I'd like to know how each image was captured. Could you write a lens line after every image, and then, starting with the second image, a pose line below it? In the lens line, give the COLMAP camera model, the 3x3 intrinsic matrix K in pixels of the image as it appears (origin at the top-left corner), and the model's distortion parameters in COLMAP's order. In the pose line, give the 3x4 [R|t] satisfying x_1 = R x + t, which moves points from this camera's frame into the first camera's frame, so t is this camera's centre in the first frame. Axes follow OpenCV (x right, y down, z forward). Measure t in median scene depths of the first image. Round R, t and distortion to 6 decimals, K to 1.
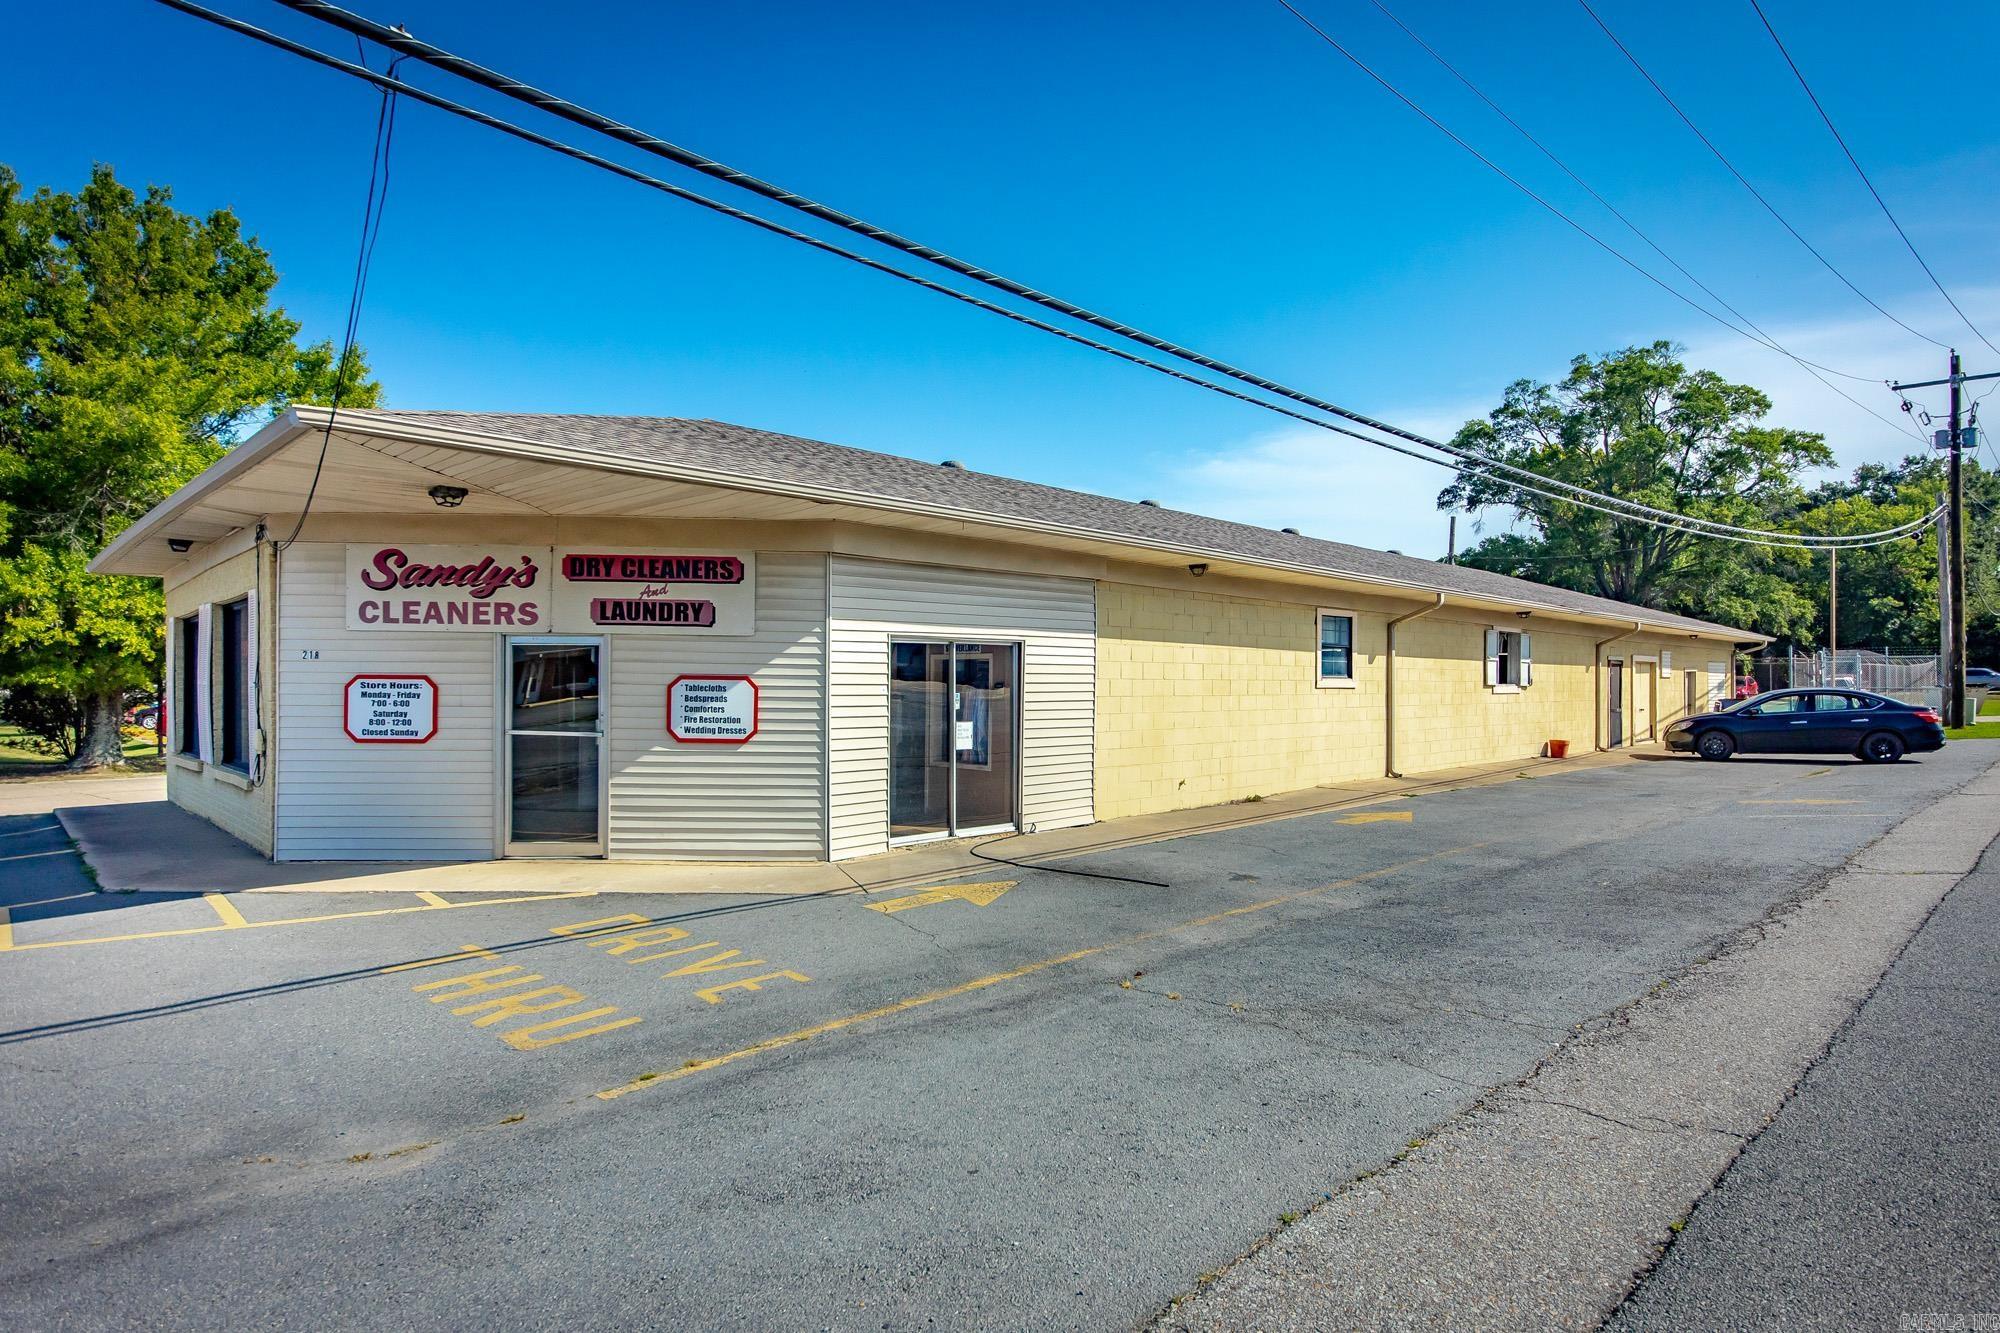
lens RADIAL K [[1095.0, 0, 999.8], [0, 1095.0, 672.9], [0, 0, 1]] dist [-0.007556, 0.000600]
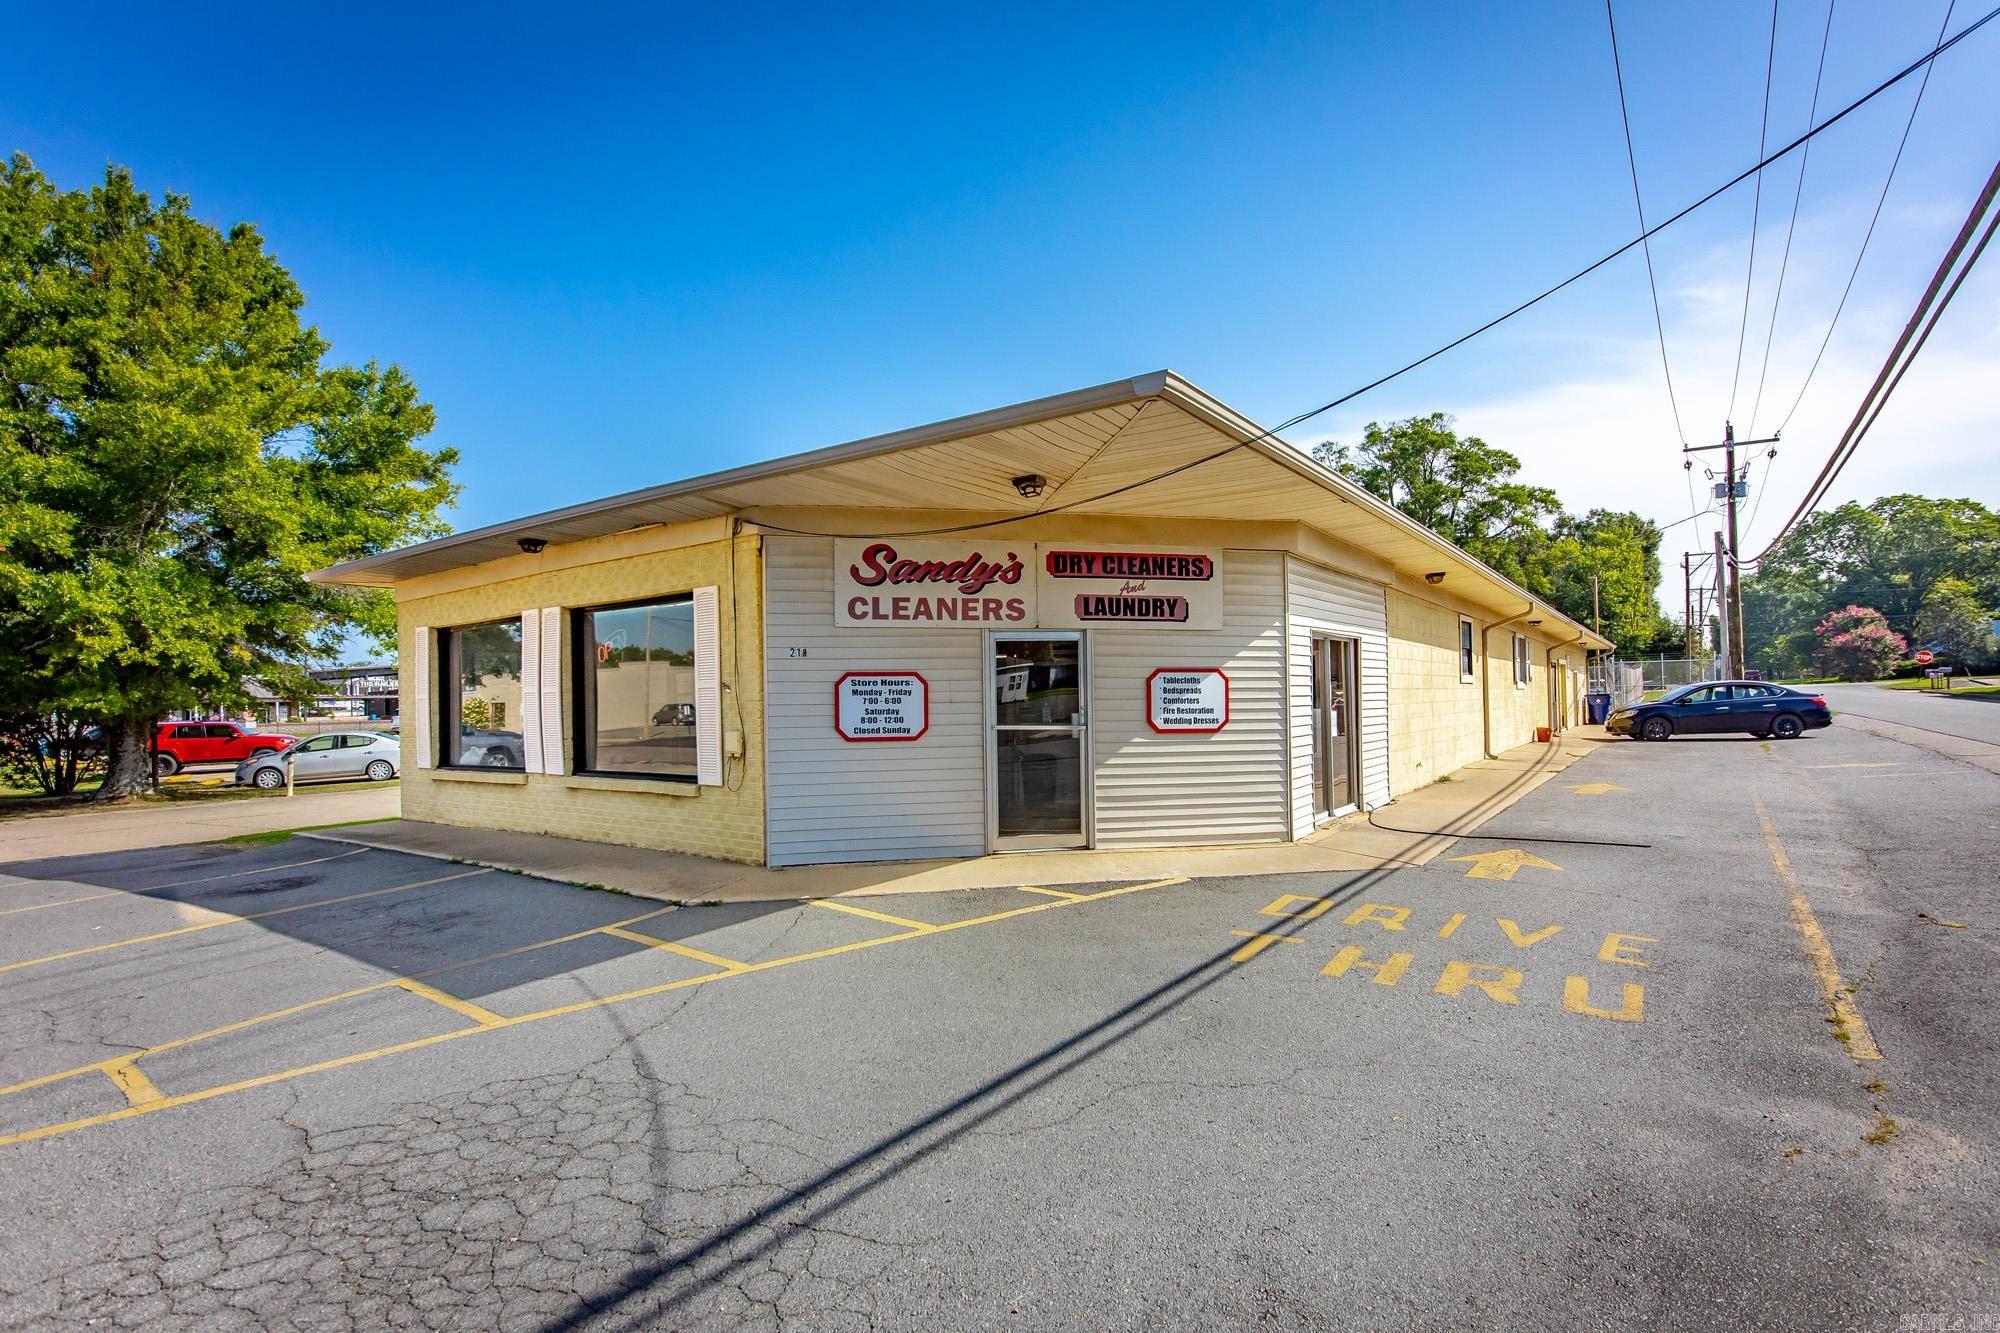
lens RADIAL K [[958.3, 0, 1001.4], [0, 958.3, 671.9], [0, 0, 1]] dist [-0.000901, 0.000326]
pose [[0.984615, -0.014725, 0.174118, -0.504606], [0.018316, 0.999651, -0.019035, 0.016957], [-0.173777, 0.021931, 0.984541, 0.109525]]
